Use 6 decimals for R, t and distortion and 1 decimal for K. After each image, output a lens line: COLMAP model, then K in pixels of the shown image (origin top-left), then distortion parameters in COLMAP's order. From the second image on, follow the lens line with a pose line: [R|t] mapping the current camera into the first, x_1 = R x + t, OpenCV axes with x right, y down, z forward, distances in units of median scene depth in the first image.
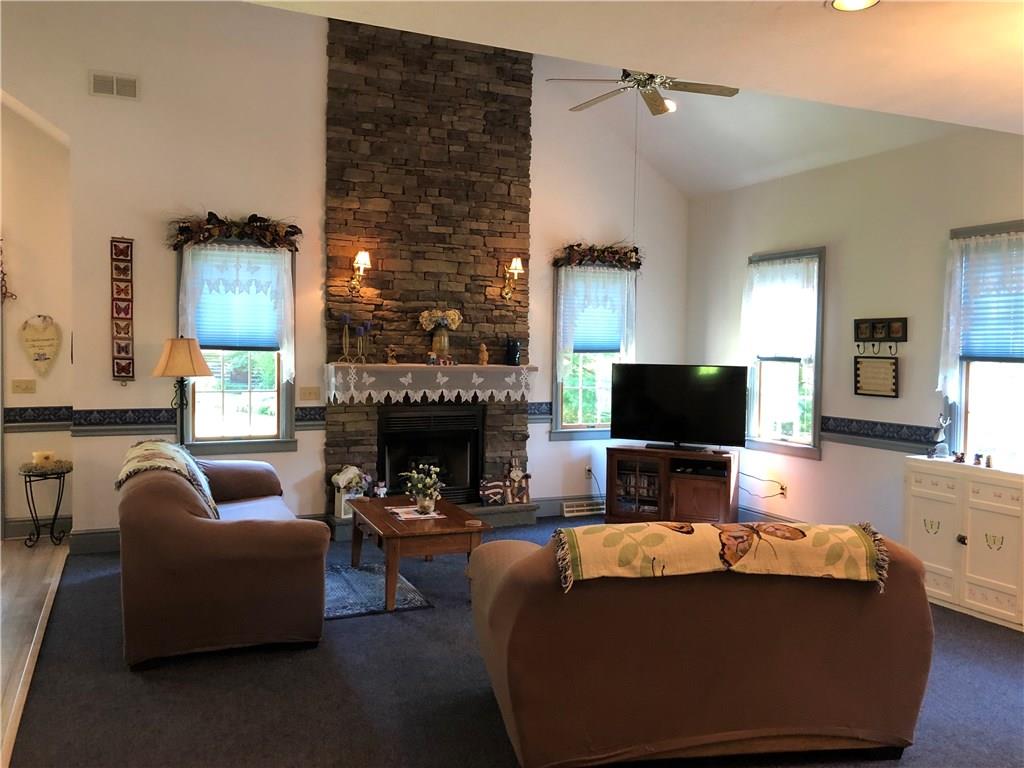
lens RADIAL K [[853.5, 0, 512.7], [0, 853.5, 382.3], [0, 0, 1]] dist [0.036853, -0.021545]
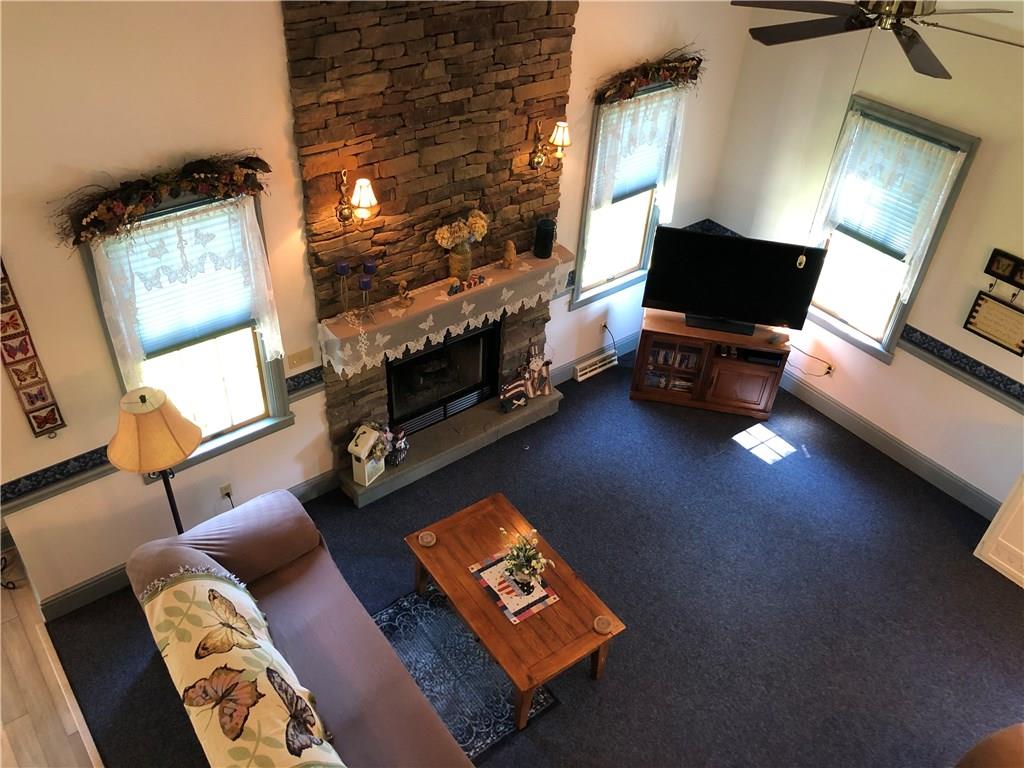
lens RADIAL K [[853.5, 0, 510.6], [0, 853.5, 384.1], [0, 0, 1]] dist [0.036853, -0.021545]
pose [[0.969086, -0.122754, 0.214017, -0.213882], [-0.030677, 0.800760, 0.598199, -0.399118], [-0.244808, -0.586272, 0.772240, 0.360918]]
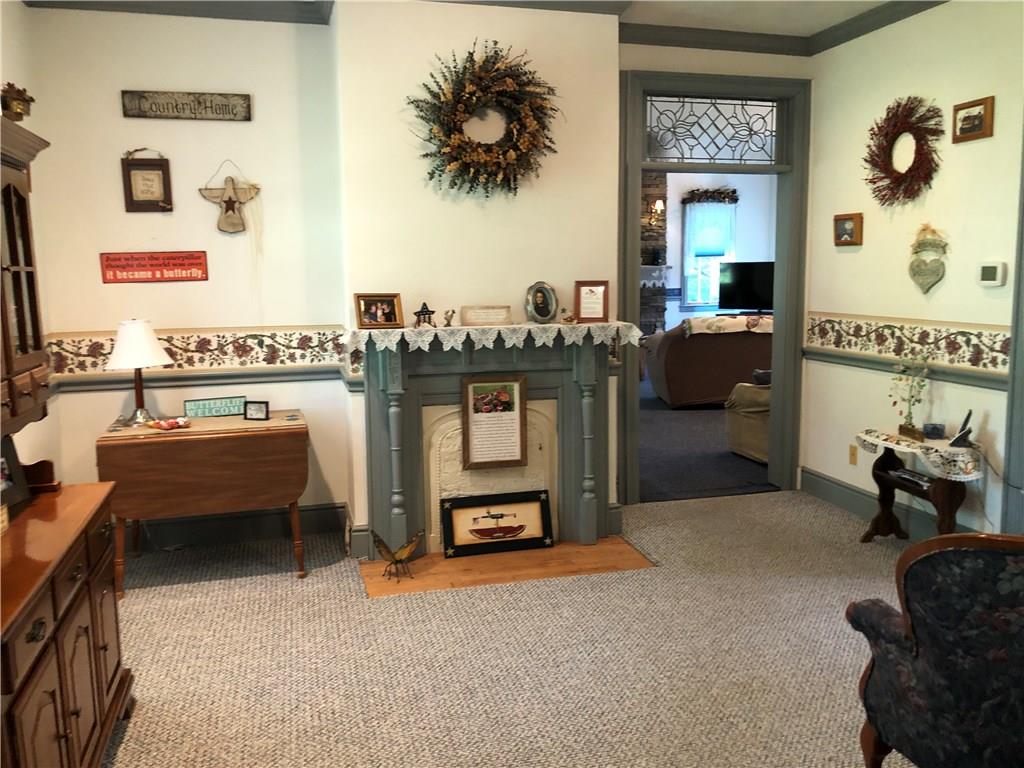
lens RADIAL K [[853.5, 0, 504.0], [0, 853.5, 382.2], [0, 0, 1]] dist [0.036853, -0.021545]
pose [[0.987380, -0.007043, -0.158211, -0.033418], [0.021441, 0.995757, 0.089485, 0.052904], [0.156909, -0.091748, 0.983342, -0.733353]]
